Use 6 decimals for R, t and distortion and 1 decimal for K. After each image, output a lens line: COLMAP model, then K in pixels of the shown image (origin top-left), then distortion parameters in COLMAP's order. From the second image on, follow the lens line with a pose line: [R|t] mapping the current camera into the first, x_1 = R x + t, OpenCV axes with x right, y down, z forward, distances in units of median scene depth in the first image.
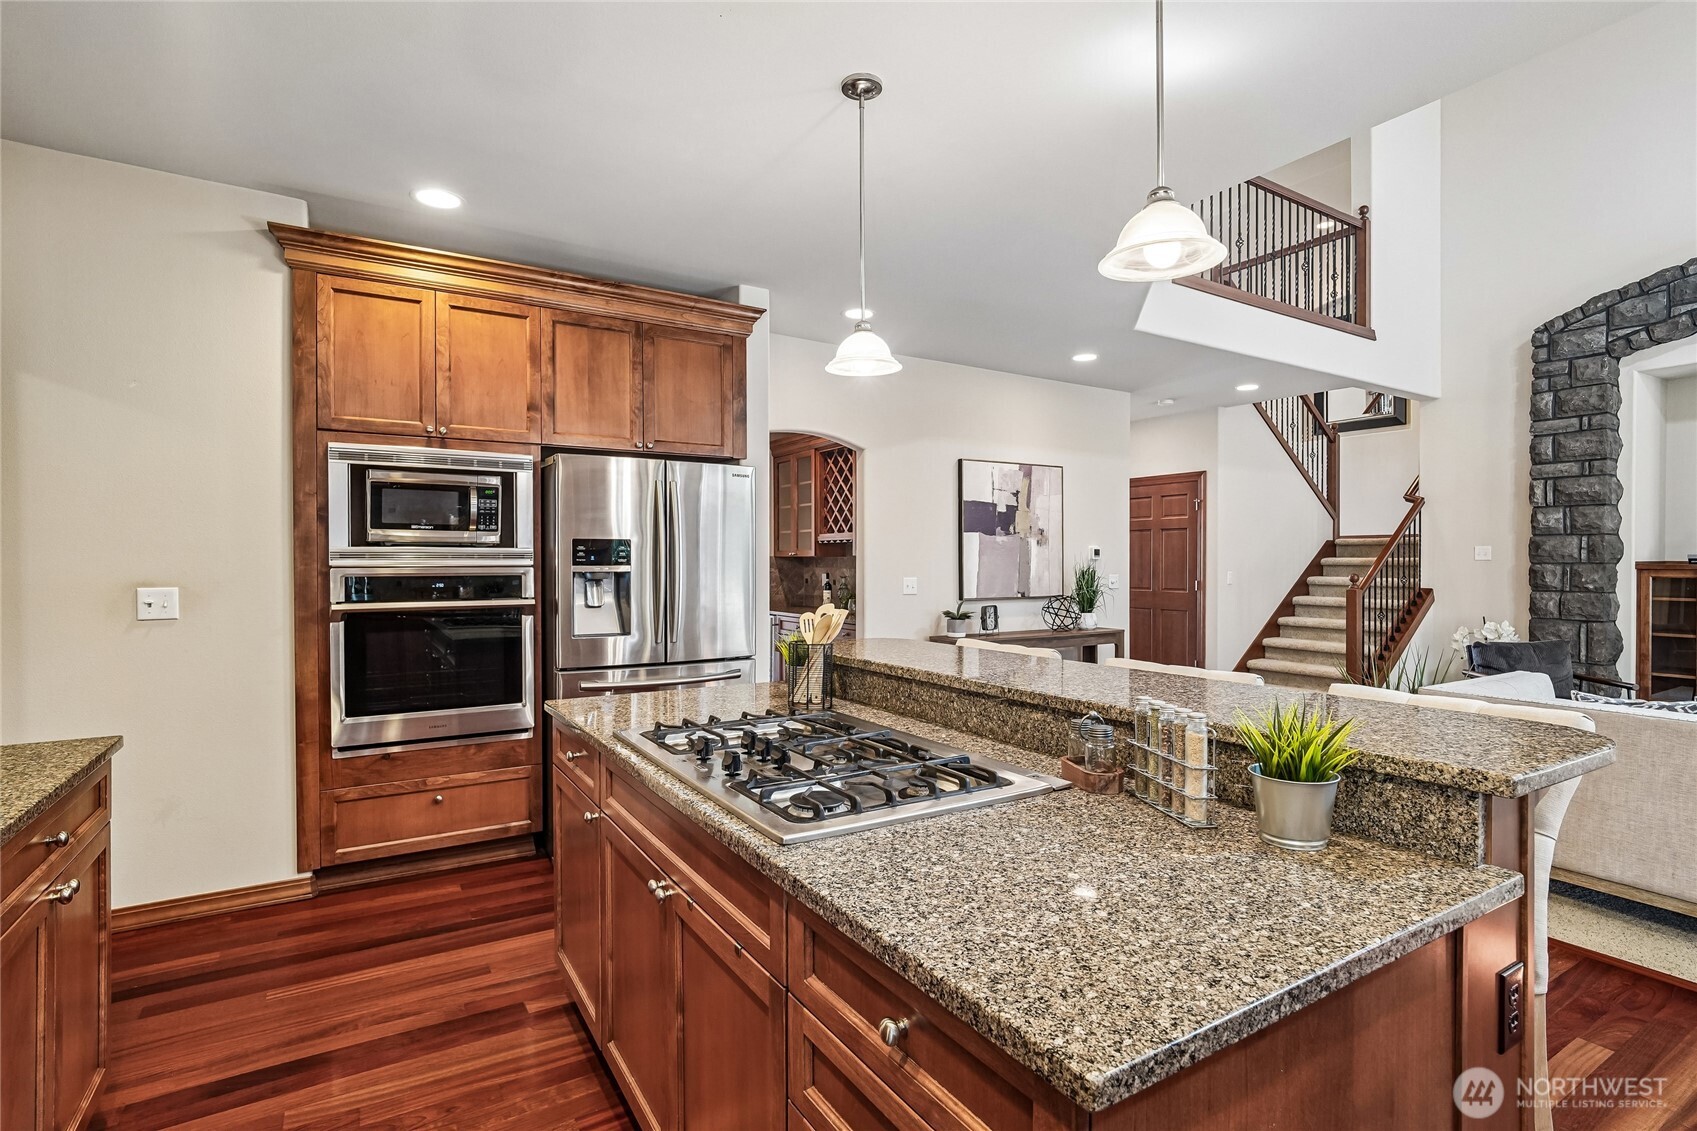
lens RADIAL K [[798.5, 0, 847.1], [0, 798.5, 561.6], [0, 0, 1]] dist [-0.009741, 0.001351]
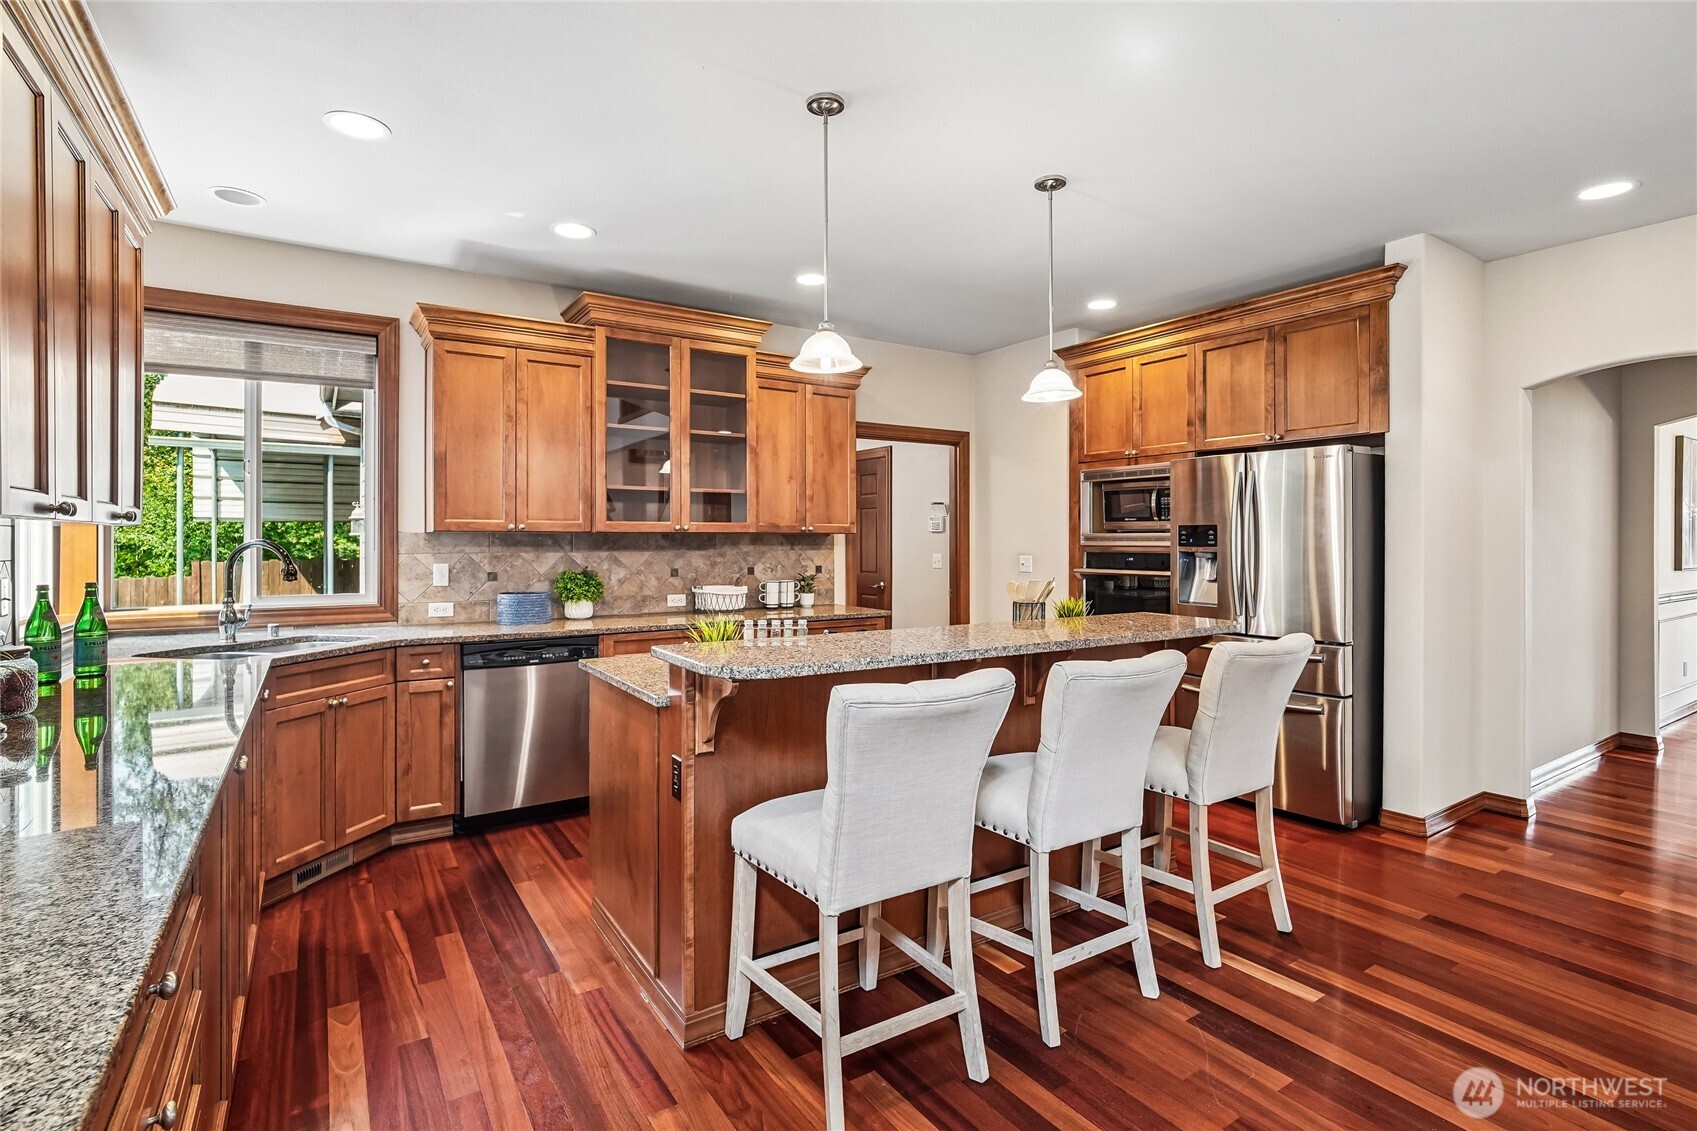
lens RADIAL K [[804.5, 0, 856.8], [0, 804.5, 542.4], [0, 0, 1]] dist [-0.019372, 0.007489]
pose [[0.045300, 0.001056, -0.998973, 0.538053], [-0.005322, 0.999986, 0.000816, 0.000146], [0.998959, 0.005280, 0.045305, 0.249426]]
